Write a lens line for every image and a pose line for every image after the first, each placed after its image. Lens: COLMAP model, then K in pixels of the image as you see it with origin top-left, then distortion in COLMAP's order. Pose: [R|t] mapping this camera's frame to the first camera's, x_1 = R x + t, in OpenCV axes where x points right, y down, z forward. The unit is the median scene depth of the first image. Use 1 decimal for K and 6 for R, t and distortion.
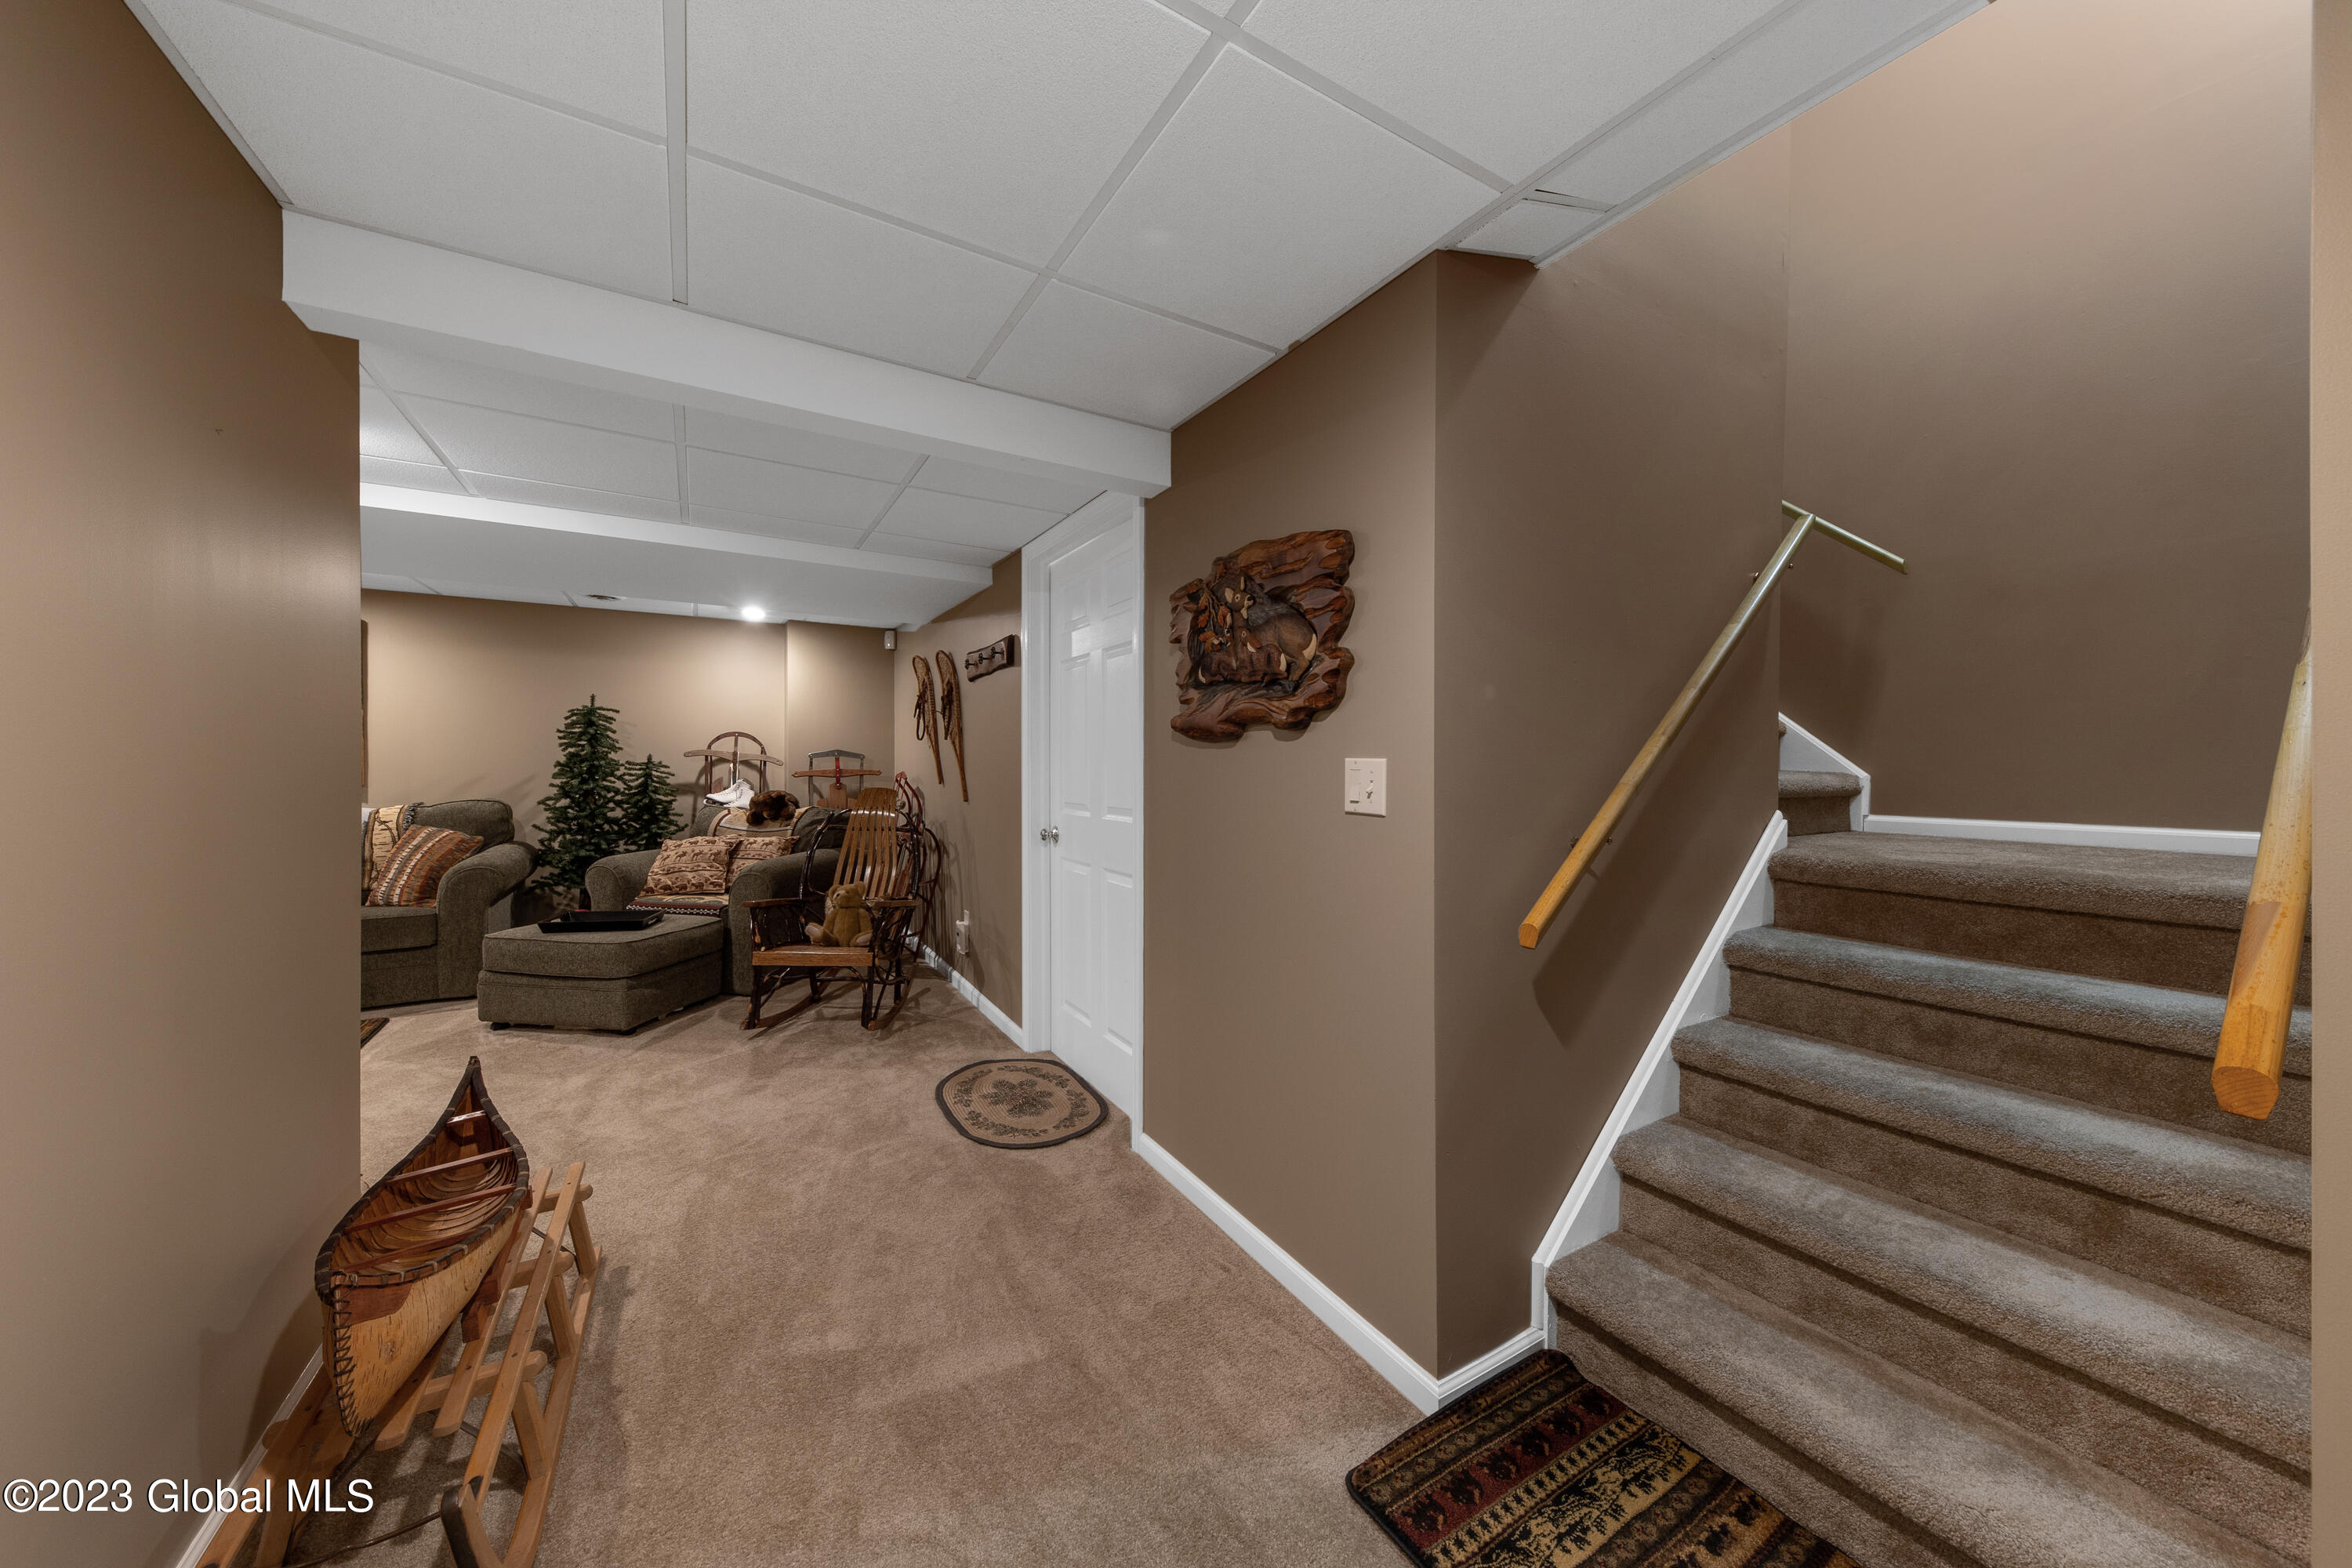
lens RADIAL K [[816.8, 0, 1180.8], [0, 816.8, 767.9], [0, 0, 1]] dist [-0.002827, -0.000530]
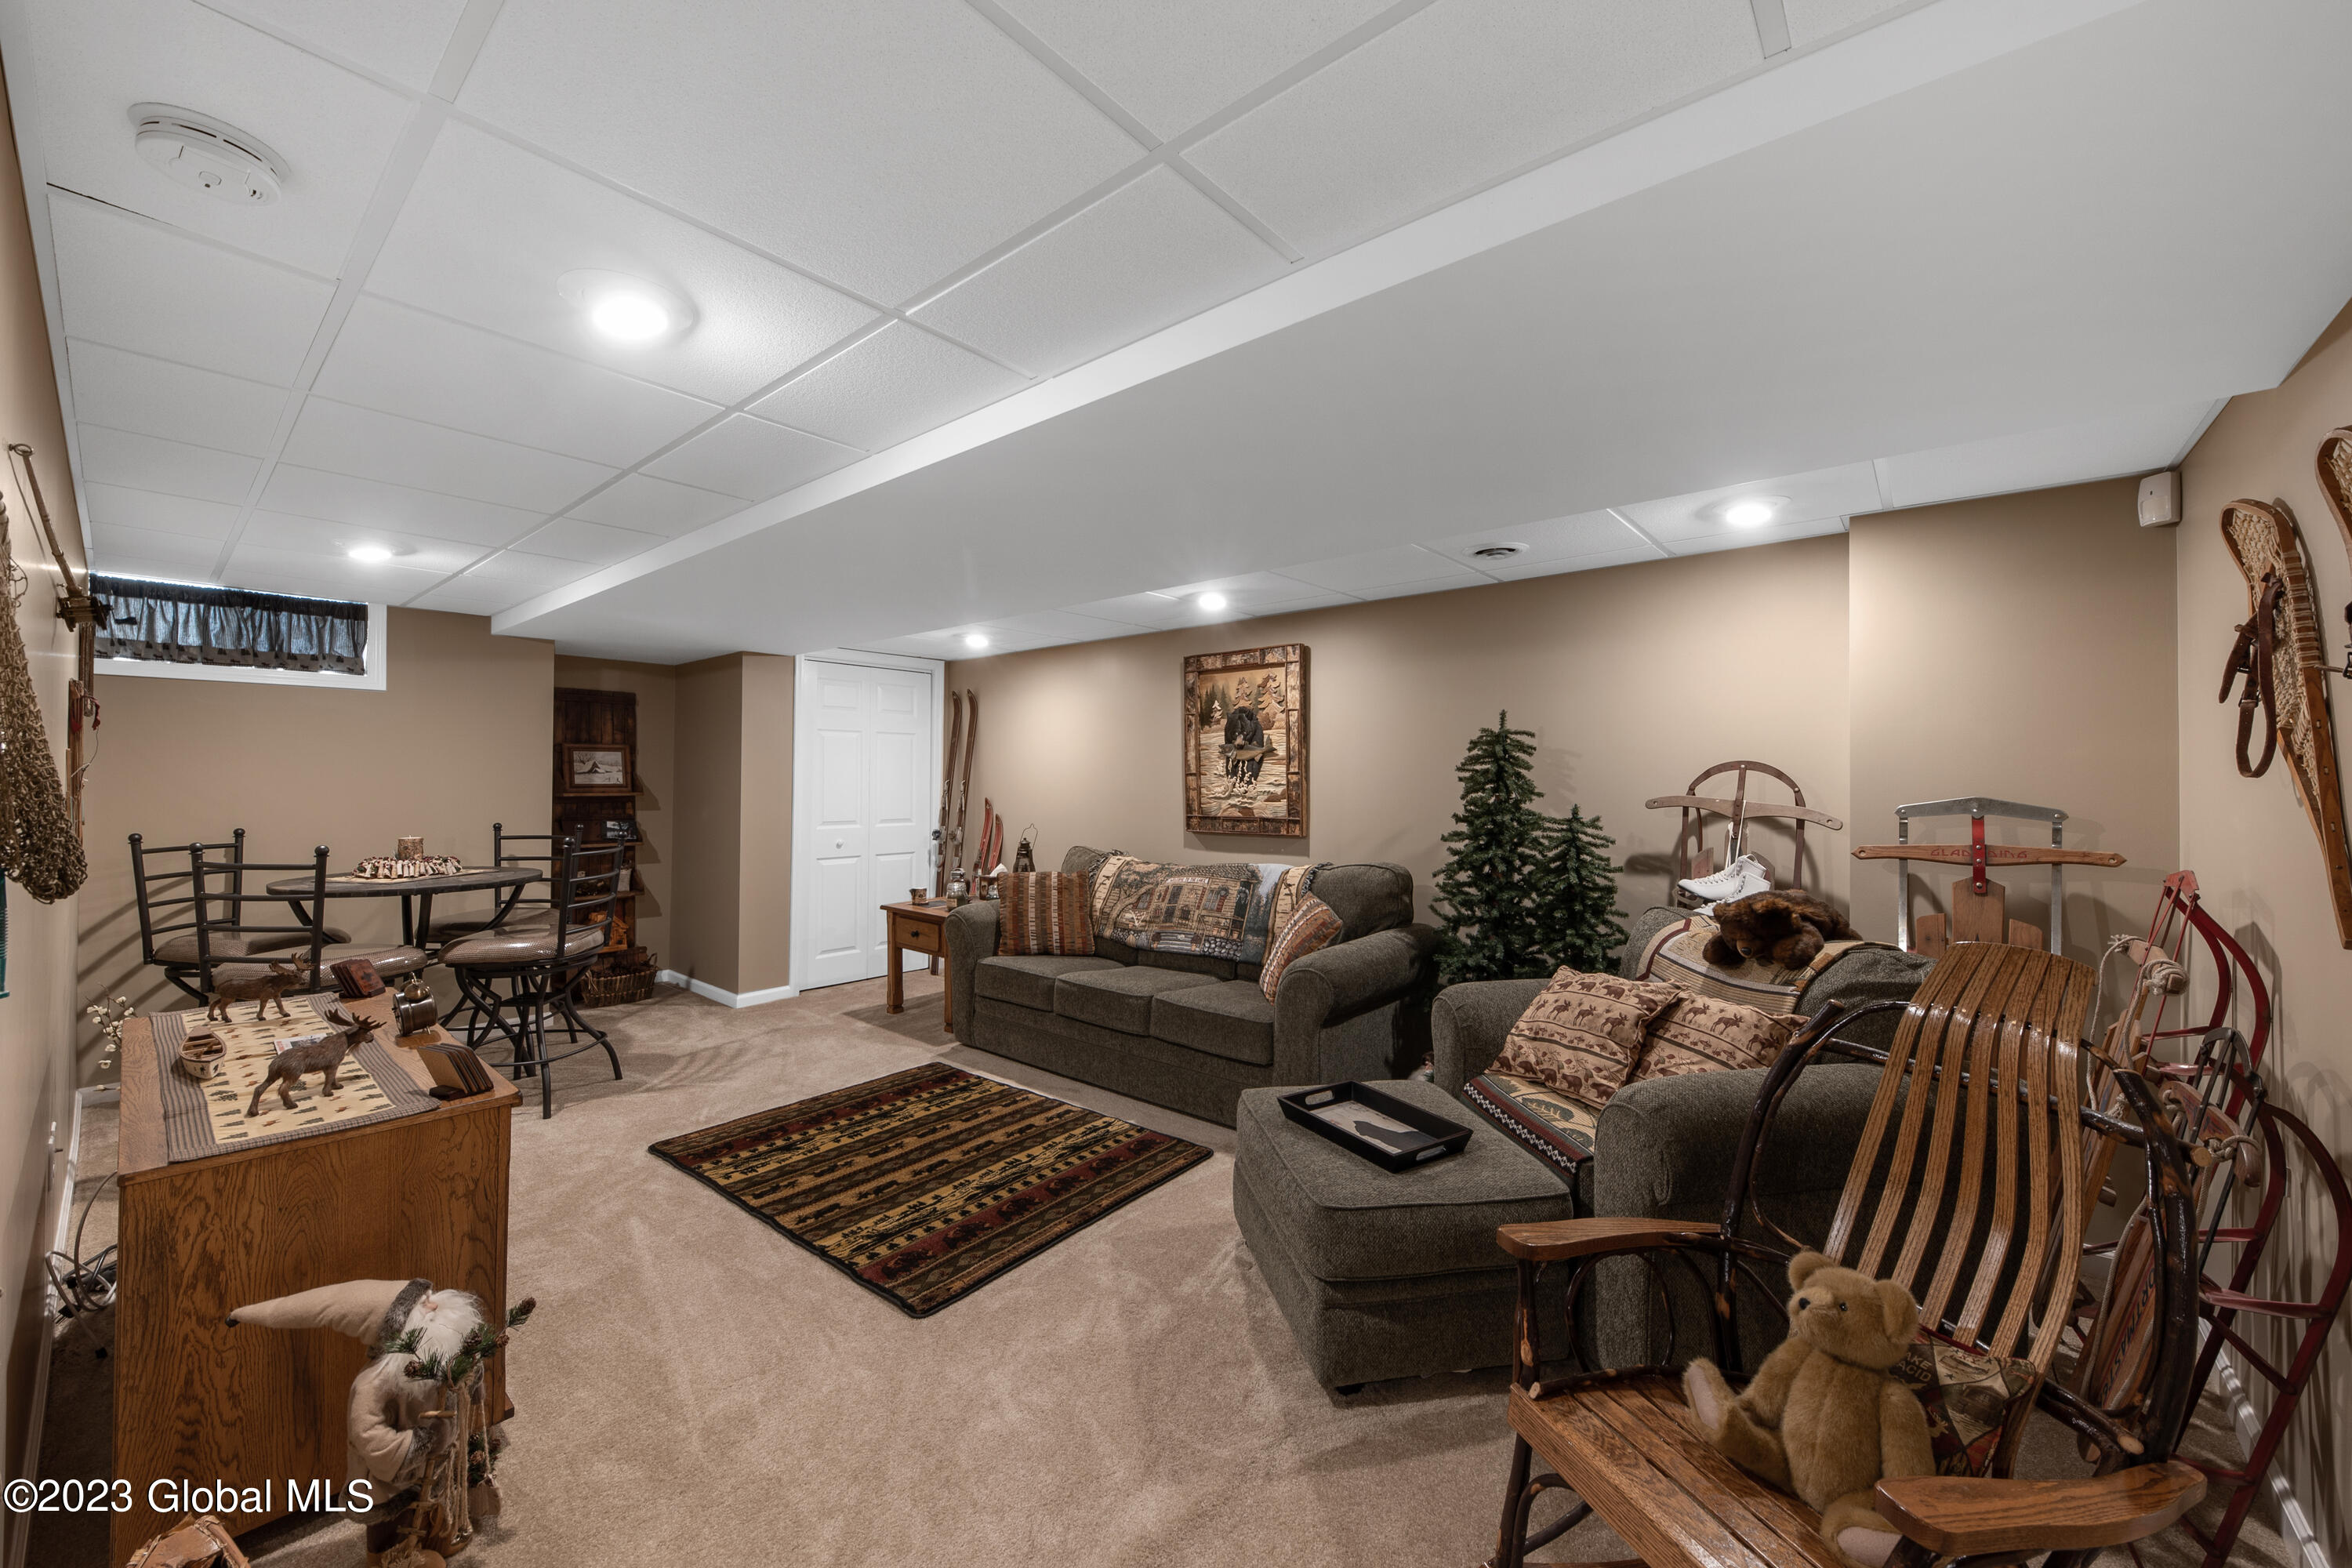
lens RADIAL K [[889.6, 0, 1188.0], [0, 889.6, 773.2], [0, 0, 1]] dist [0.007603, -0.000180]
pose [[0.330527, -0.012461, -0.943714, -0.141219], [-0.006279, 0.999862, -0.015402, -0.028520], [0.943776, 0.011017, 0.330403, 0.533789]]
